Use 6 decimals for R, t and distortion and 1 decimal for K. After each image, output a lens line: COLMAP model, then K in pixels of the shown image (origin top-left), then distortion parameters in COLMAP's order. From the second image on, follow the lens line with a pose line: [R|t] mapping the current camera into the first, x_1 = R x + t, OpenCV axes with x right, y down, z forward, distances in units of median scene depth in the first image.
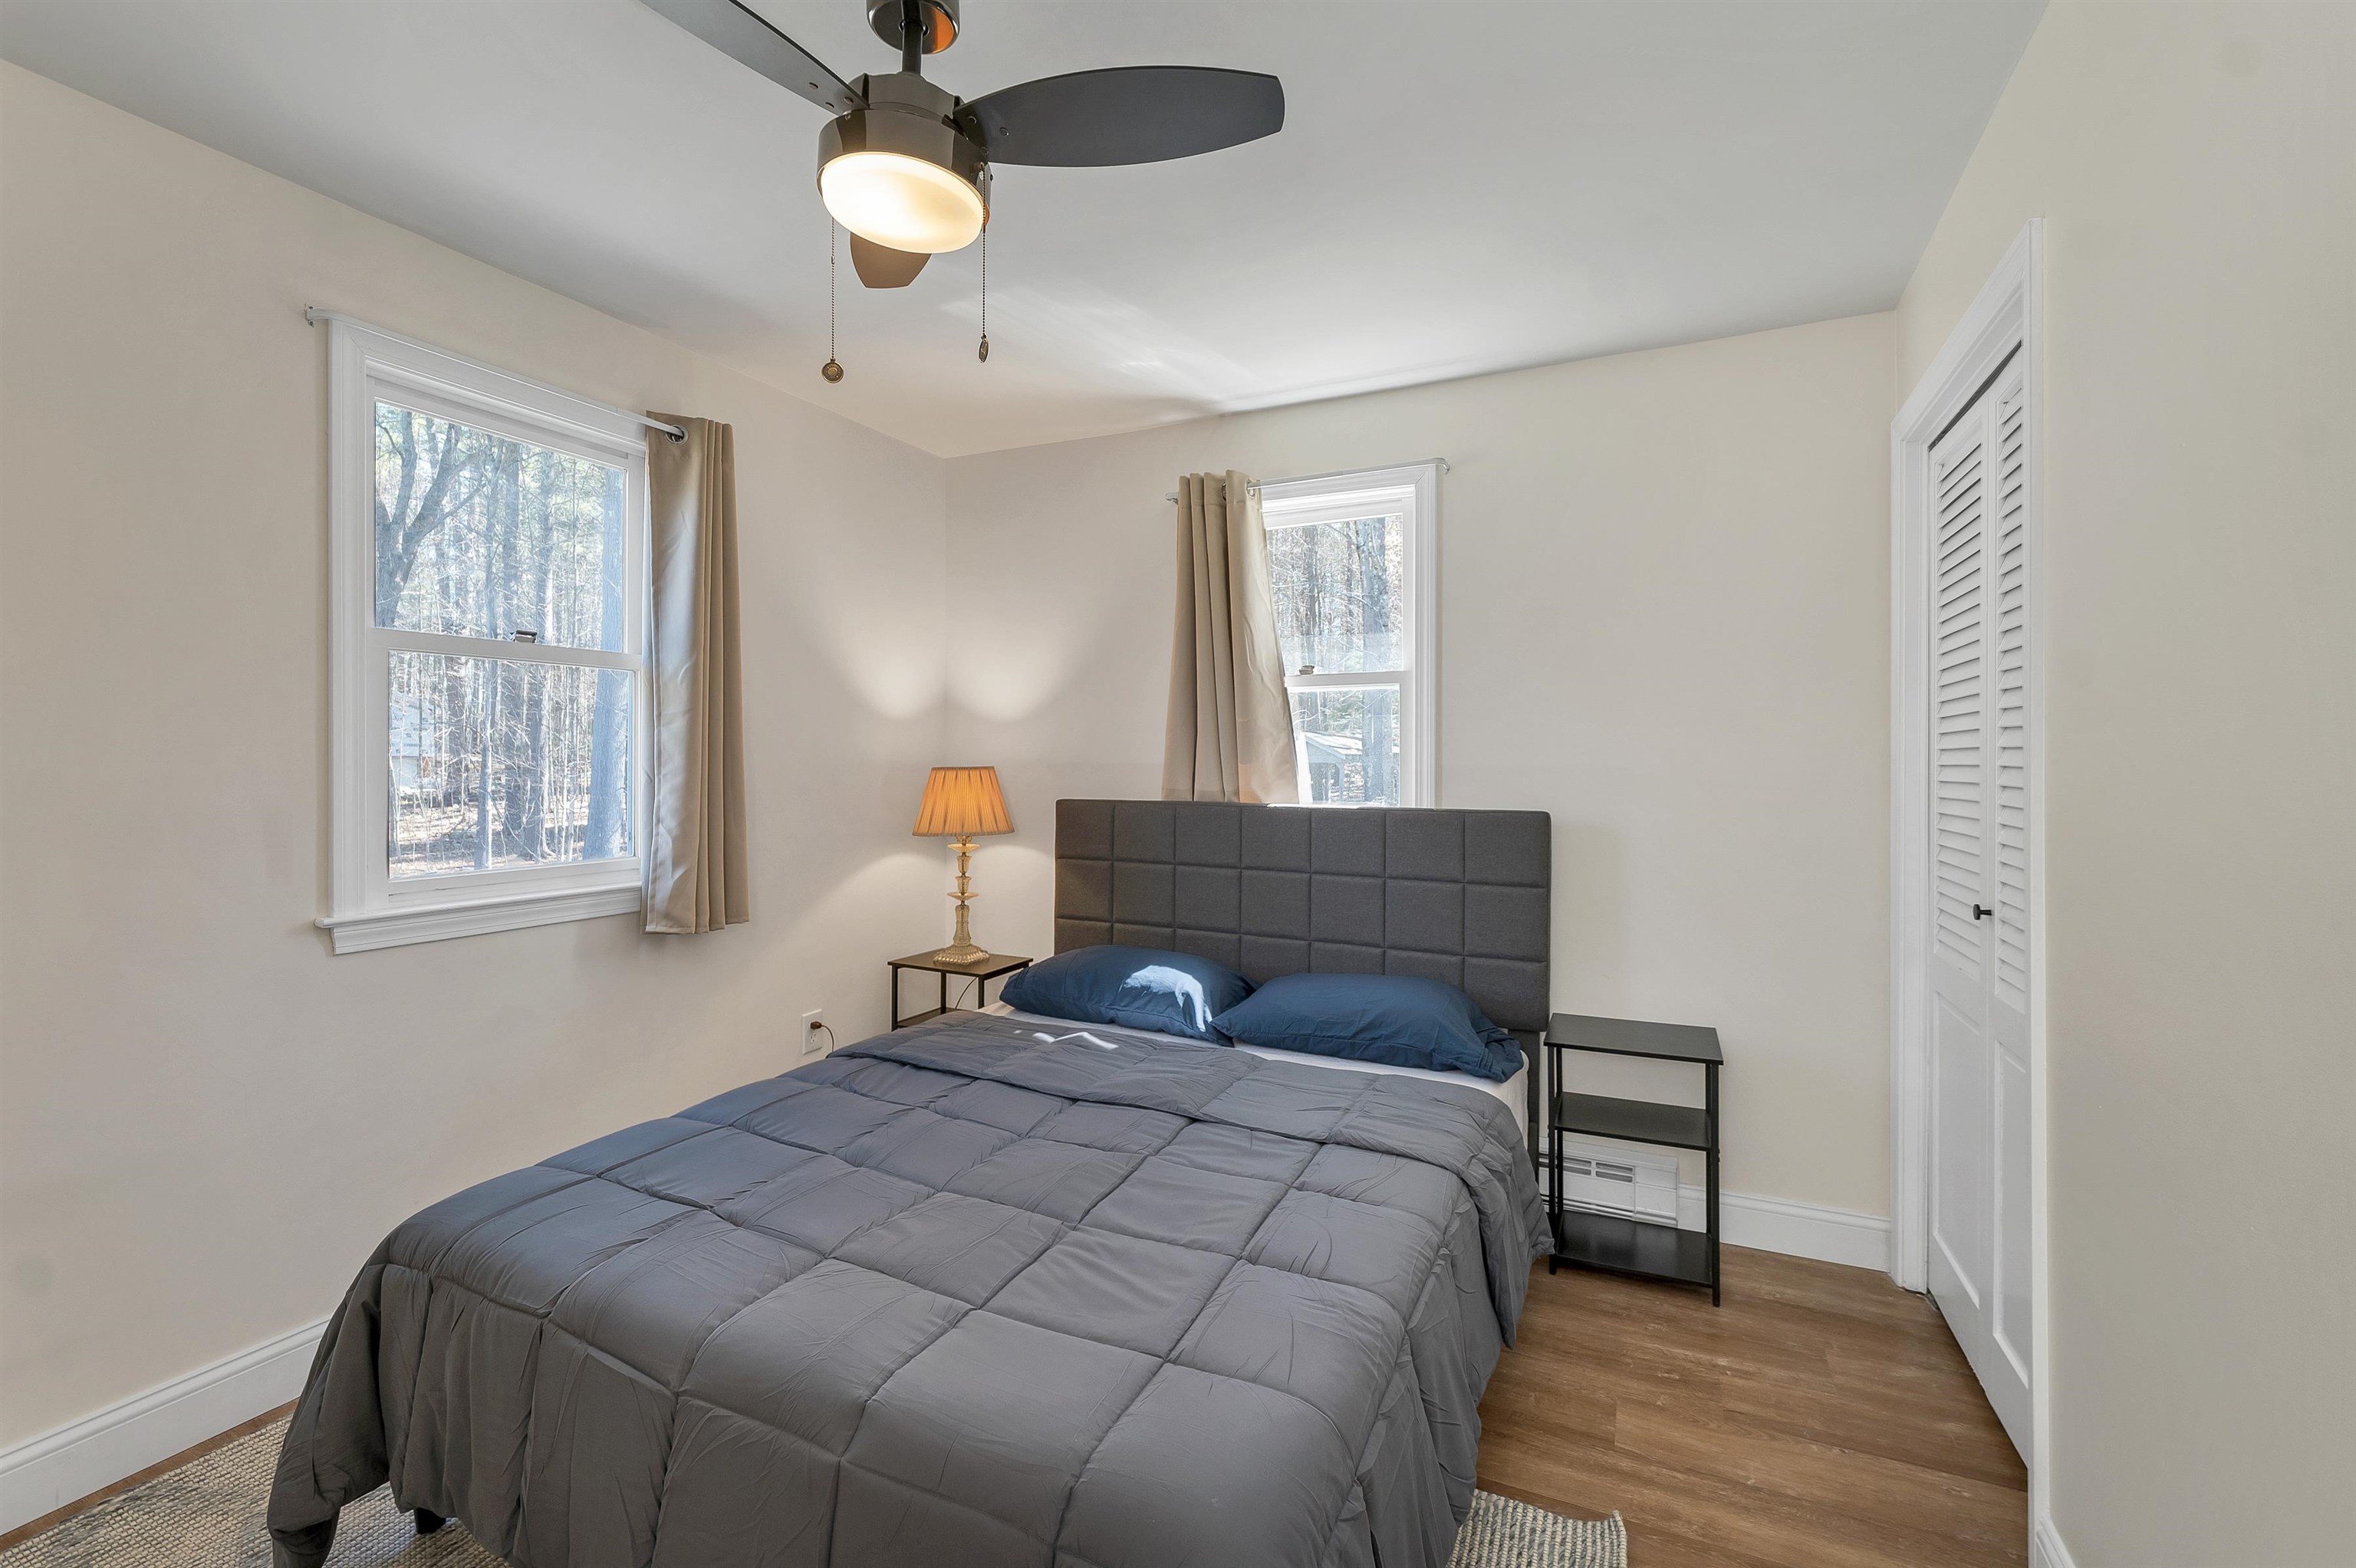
lens RADIAL K [[977.1, 0, 1168.5], [0, 977.1, 785.2], [0, 0, 1]] dist [0.000356, -0.000387]
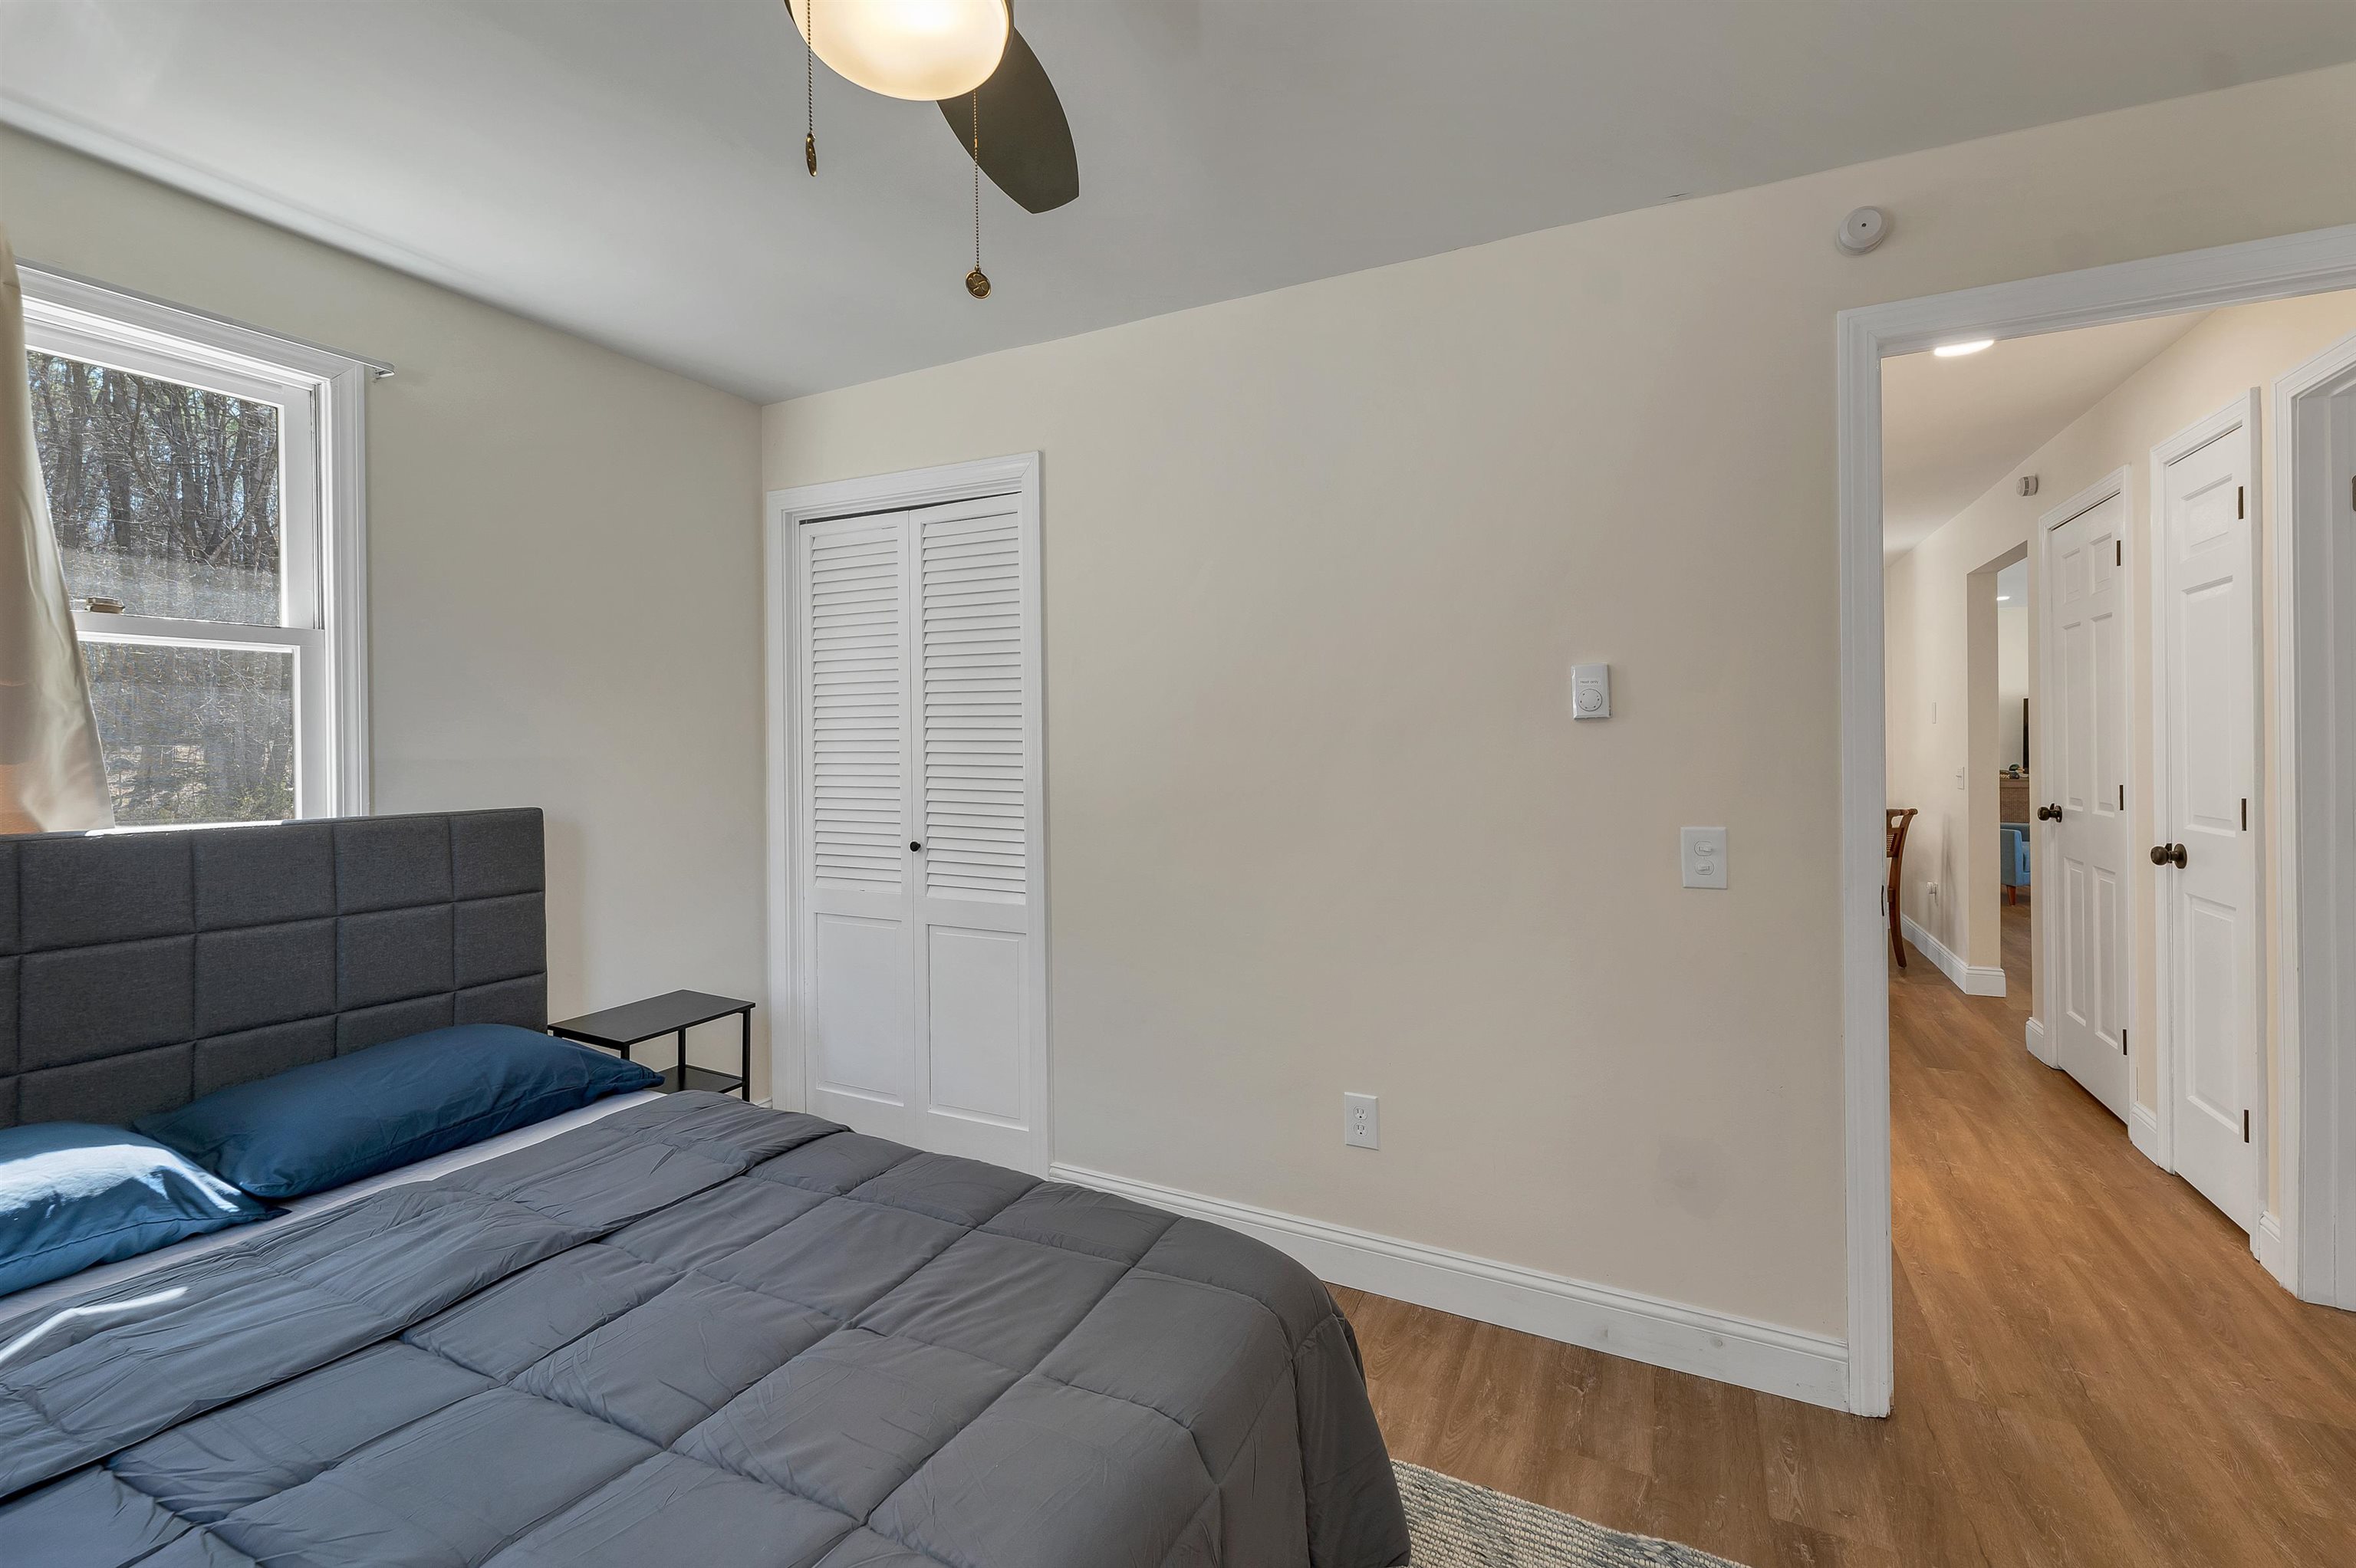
lens RADIAL K [[948.5, 0, 1169.8], [0, 948.5, 752.6], [0, 0, 1]] dist [0.000020, -0.000149]
pose [[0.056783, -0.010003, 0.998336, -0.505703], [0.028678, 0.999554, 0.008384, -0.016044], [-0.997975, 0.028154, 0.057044, 0.391019]]
